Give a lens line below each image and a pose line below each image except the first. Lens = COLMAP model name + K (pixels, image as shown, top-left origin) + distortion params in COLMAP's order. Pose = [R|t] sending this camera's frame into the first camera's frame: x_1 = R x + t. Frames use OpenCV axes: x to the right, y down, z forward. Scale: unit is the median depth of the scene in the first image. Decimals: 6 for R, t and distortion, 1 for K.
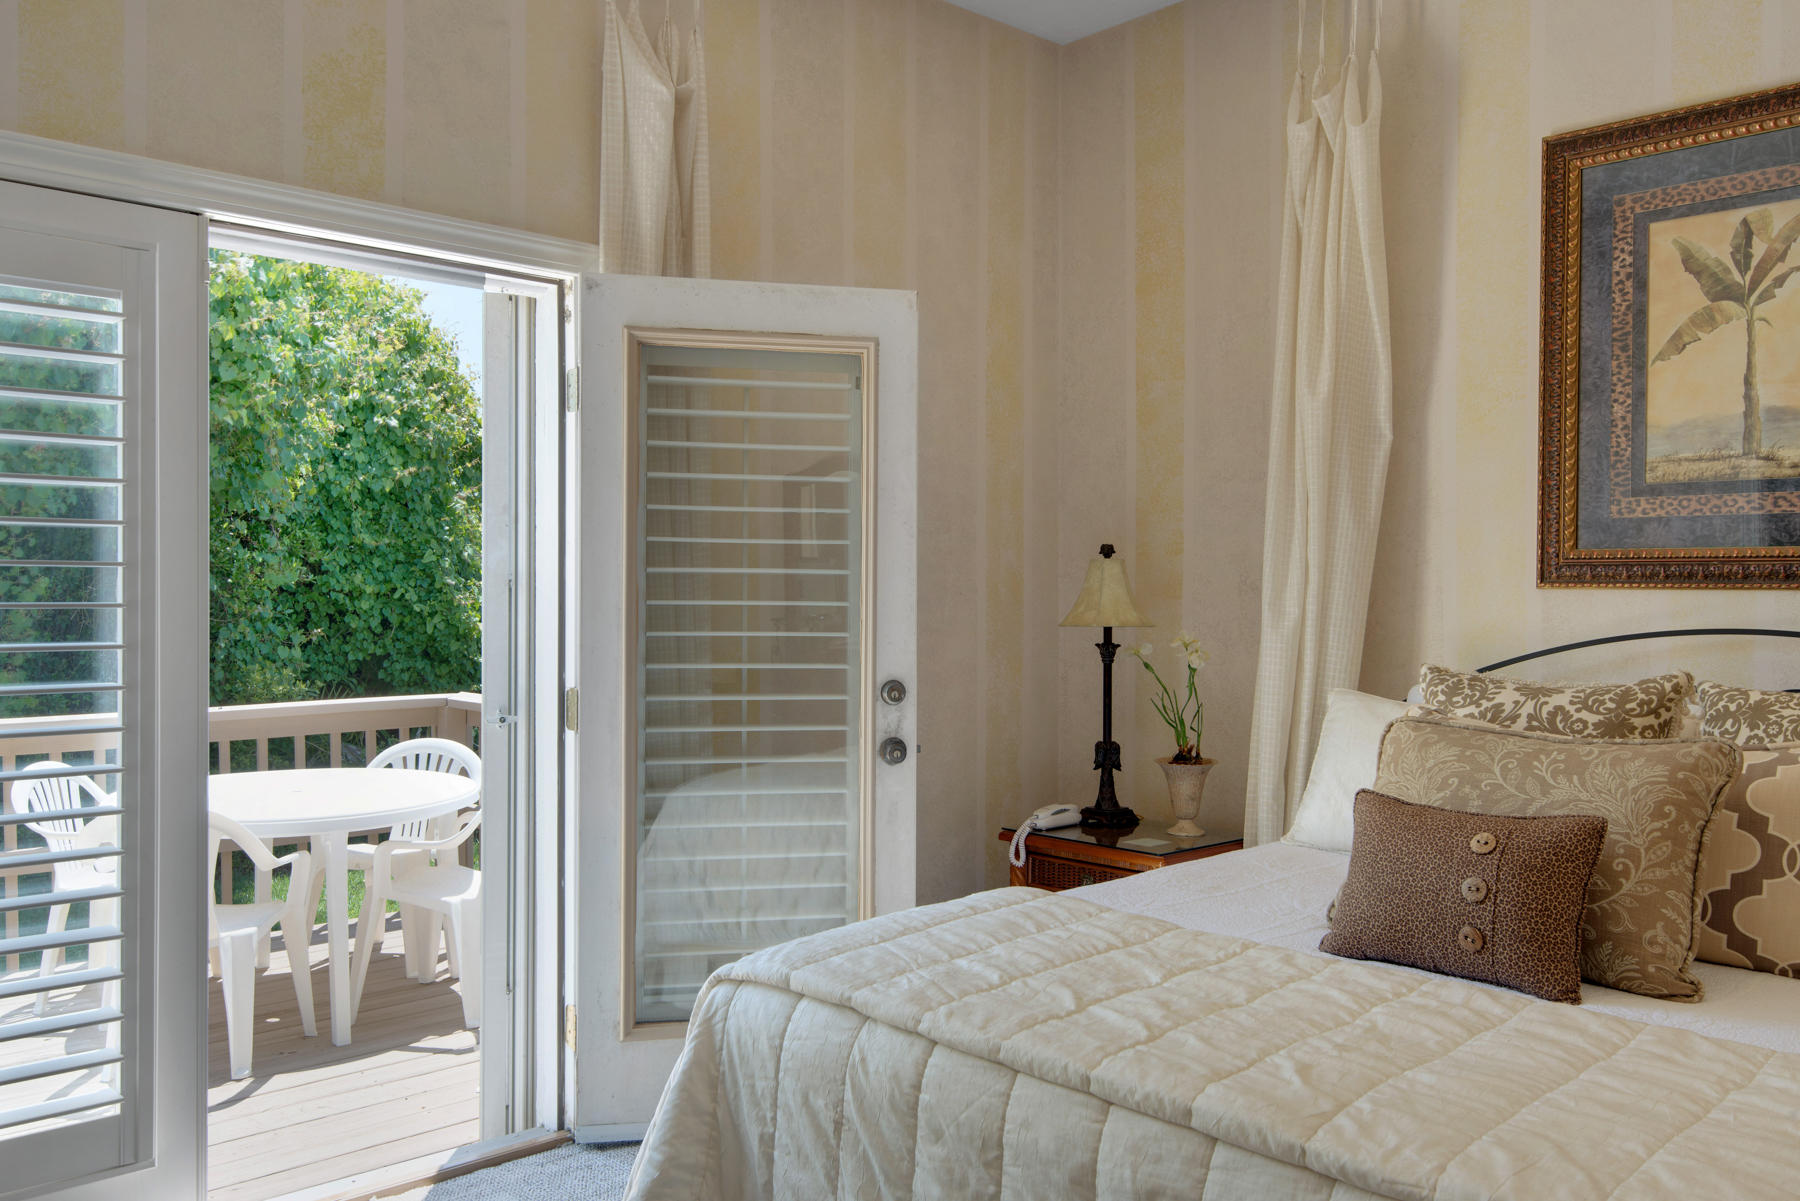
lens RADIAL K [[1450.6, 0, 902.4], [0, 1450.6, 607.6], [0, 0, 1]] dist [0.013294, -0.001680]
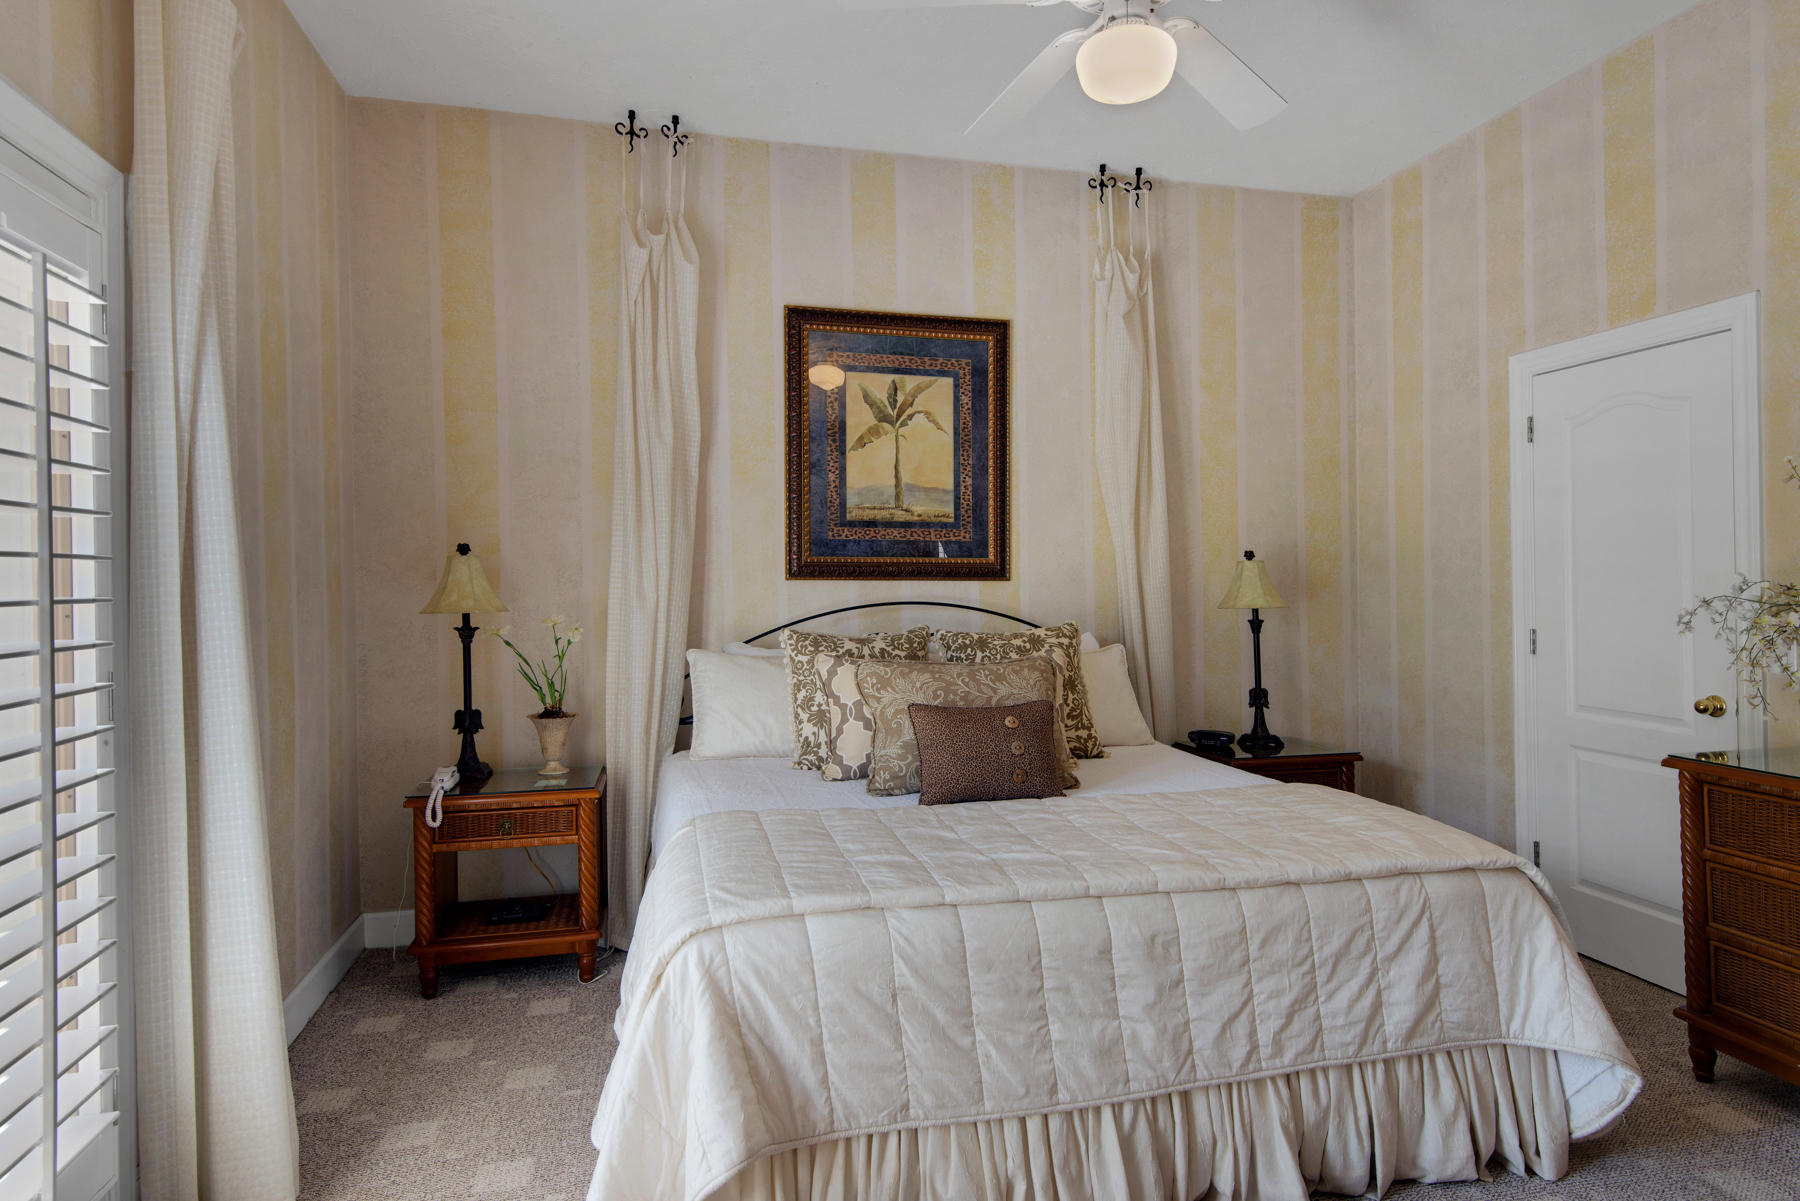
lens RADIAL K [[1018.1, 0, 902.0], [0, 1018.1, 579.5], [0, 0, 1]] dist [0.028977, -0.000546]
pose [[0.497450, -0.001862, 0.867491, -0.632278], [0.013623, 0.999891, -0.005666, -0.007148], [-0.867386, 0.014637, 0.497421, 0.409472]]
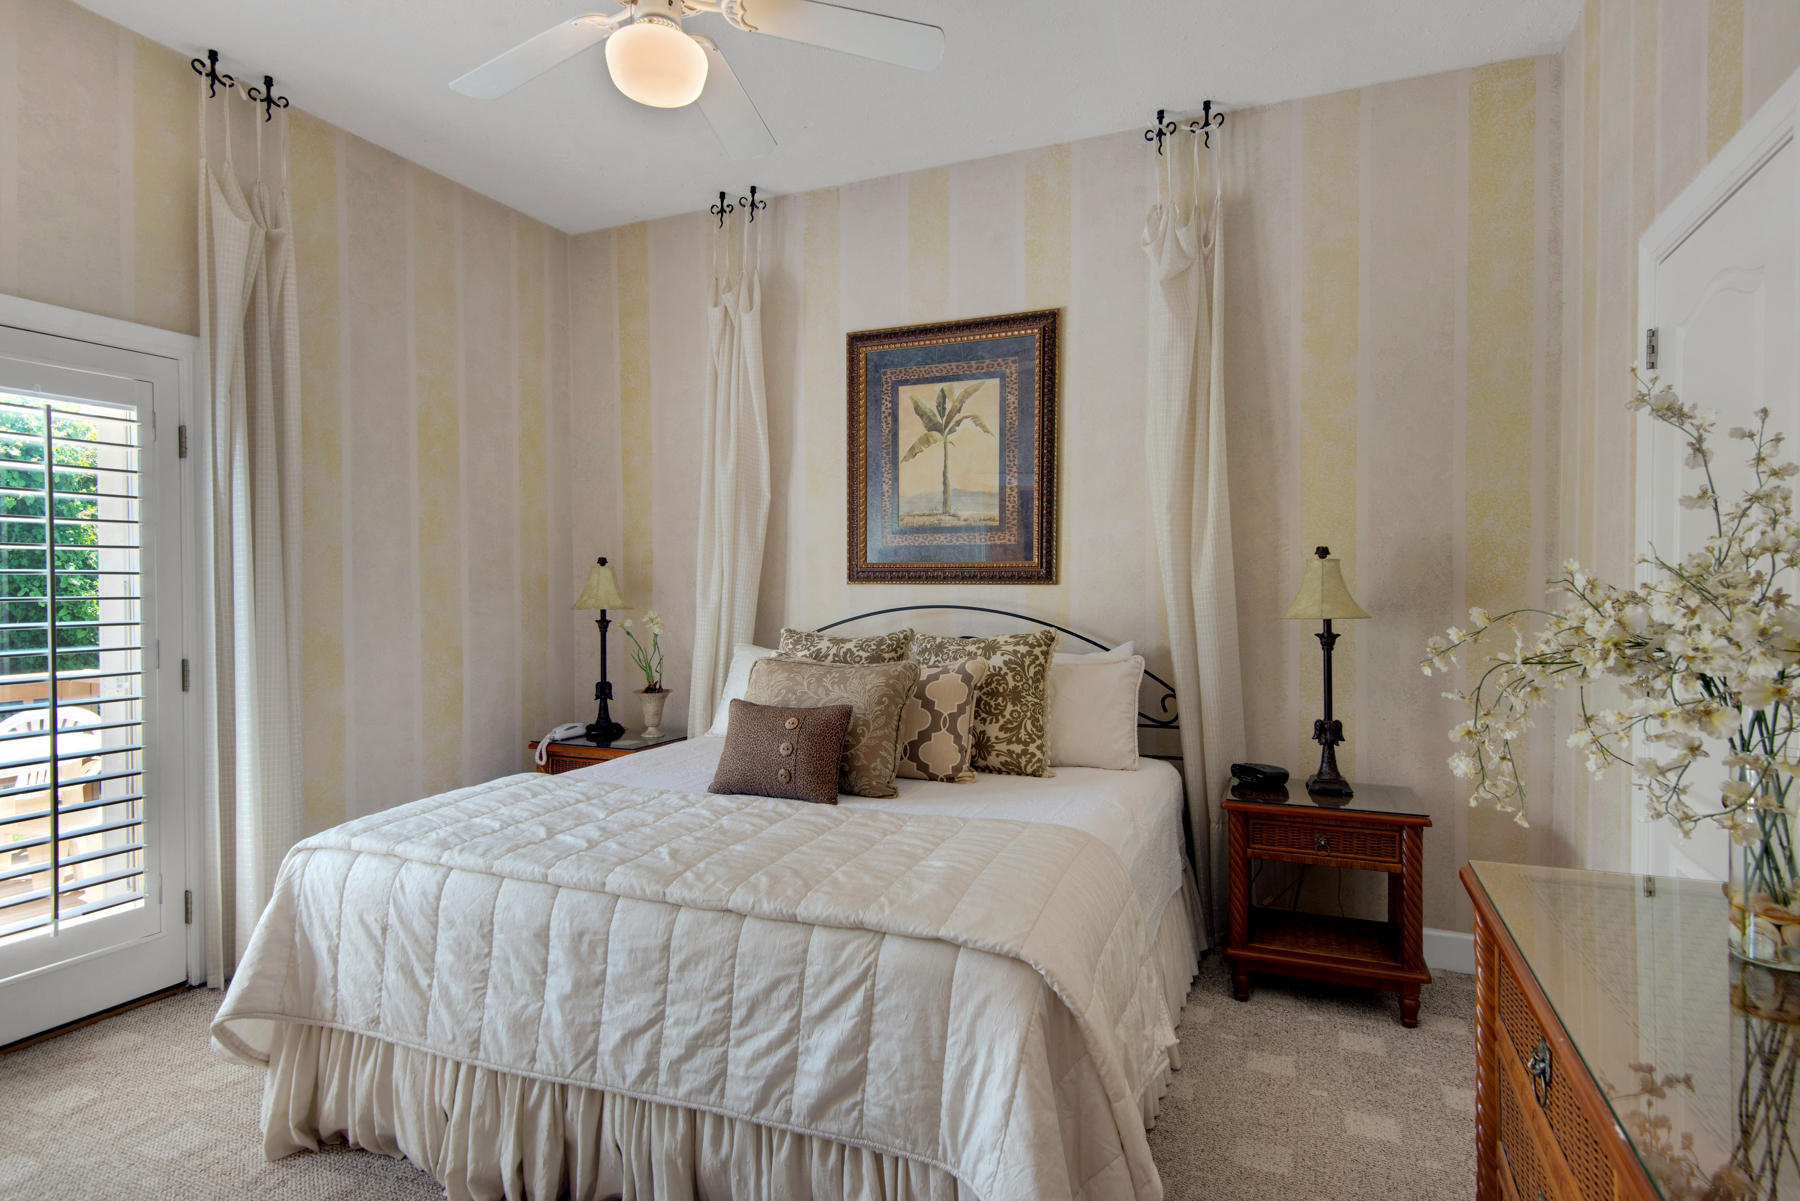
lens RADIAL K [[943.3, 0, 909.1], [0, 943.3, 600.1], [0, 0, 1]] dist [0.045838, -0.039990]
pose [[0.915621, -0.011077, 0.401891, 0.048659], [0.009905, 0.999938, 0.004993, 0.001678], [-0.401921, -0.000591, 0.915674, -0.126031]]
